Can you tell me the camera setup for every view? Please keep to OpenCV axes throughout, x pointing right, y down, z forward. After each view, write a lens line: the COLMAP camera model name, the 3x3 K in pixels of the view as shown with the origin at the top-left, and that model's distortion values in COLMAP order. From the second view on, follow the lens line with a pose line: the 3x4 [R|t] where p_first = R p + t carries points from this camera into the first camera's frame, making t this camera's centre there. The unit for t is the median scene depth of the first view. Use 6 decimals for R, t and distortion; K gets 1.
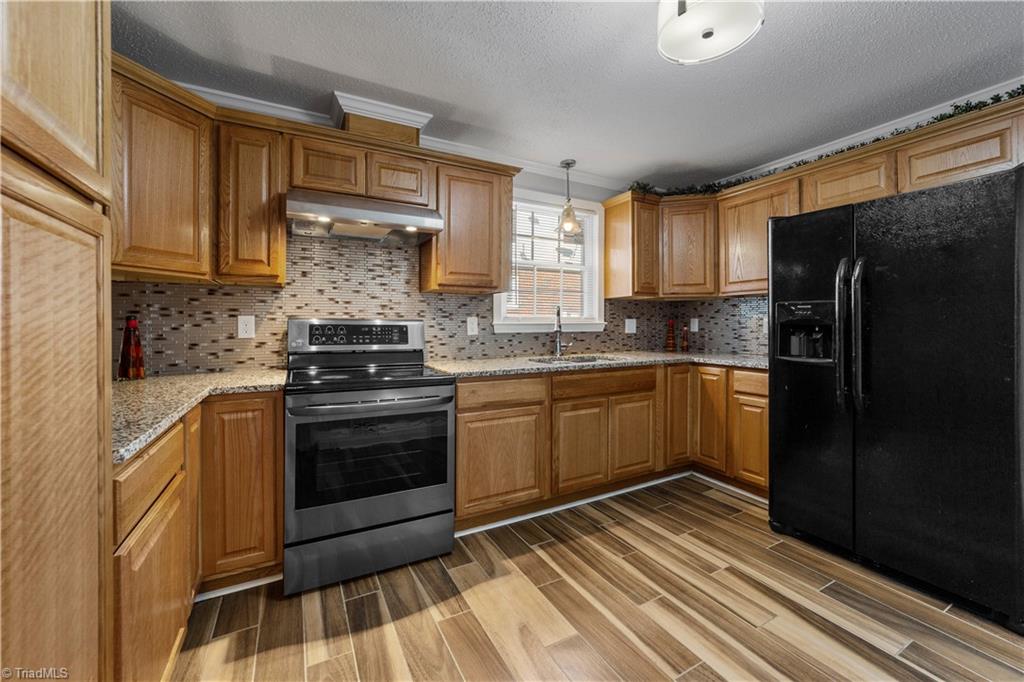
lens RADIAL K [[400.0, 0, 509.4], [0, 400.0, 324.8], [0, 0, 1]] dist [-0.017774, 0.005879]
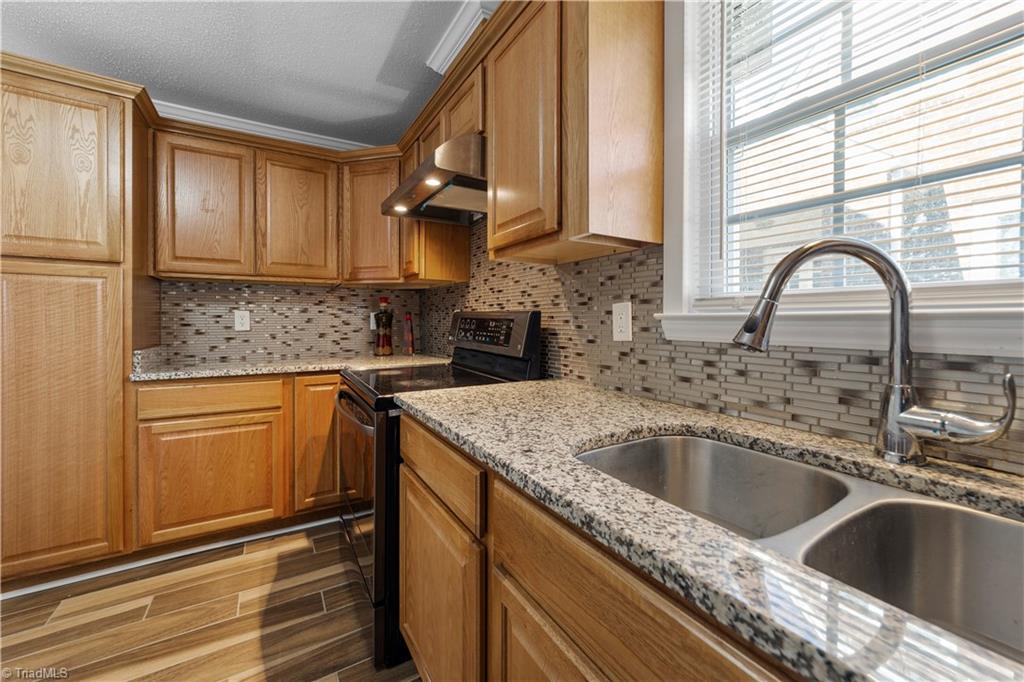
lens RADIAL K [[400.0, 0, 517.5], [0, 400.0, 324.2], [0, 0, 1]] dist [-0.017774, 0.005879]
pose [[0.056391, 0.017512, -0.998255, 0.381288], [0.000356, 0.999846, 0.017560, -0.002547], [0.998409, -0.001345, 0.056376, 0.899432]]
